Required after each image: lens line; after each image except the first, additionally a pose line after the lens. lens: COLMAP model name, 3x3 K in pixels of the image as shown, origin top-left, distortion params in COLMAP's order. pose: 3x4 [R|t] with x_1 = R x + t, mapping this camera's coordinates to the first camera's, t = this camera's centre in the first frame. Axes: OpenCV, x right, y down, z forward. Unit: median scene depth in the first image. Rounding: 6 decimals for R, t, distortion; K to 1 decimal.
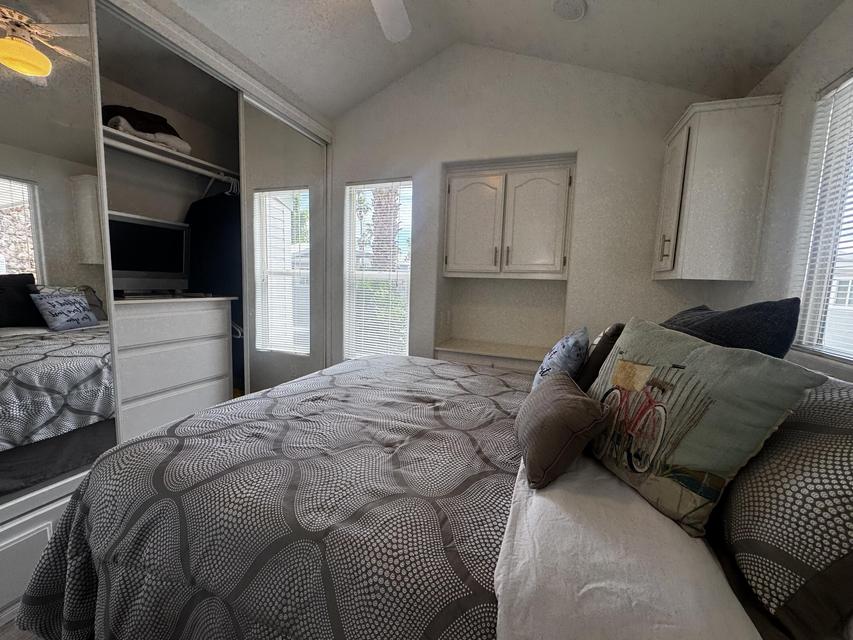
lens RADIAL K [[341.8, 0, 426.5], [0, 341.8, 320.0], [0, 0, 1]] dist [-0.002716, -0.000437]
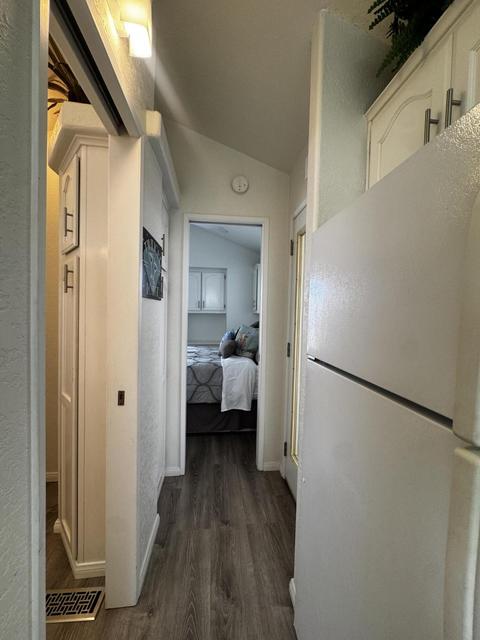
lens RADIAL K [[256.4, 0, 240.0], [0, 256.4, 320.0], [0, 0, 1]] dist [-0.002716, -0.000437]
pose [[0.897737, -0.031769, 0.439384, -0.401725], [0.063544, 0.996304, -0.057794, 0.060247], [-0.435924, 0.079804, 0.896438, -0.902973]]
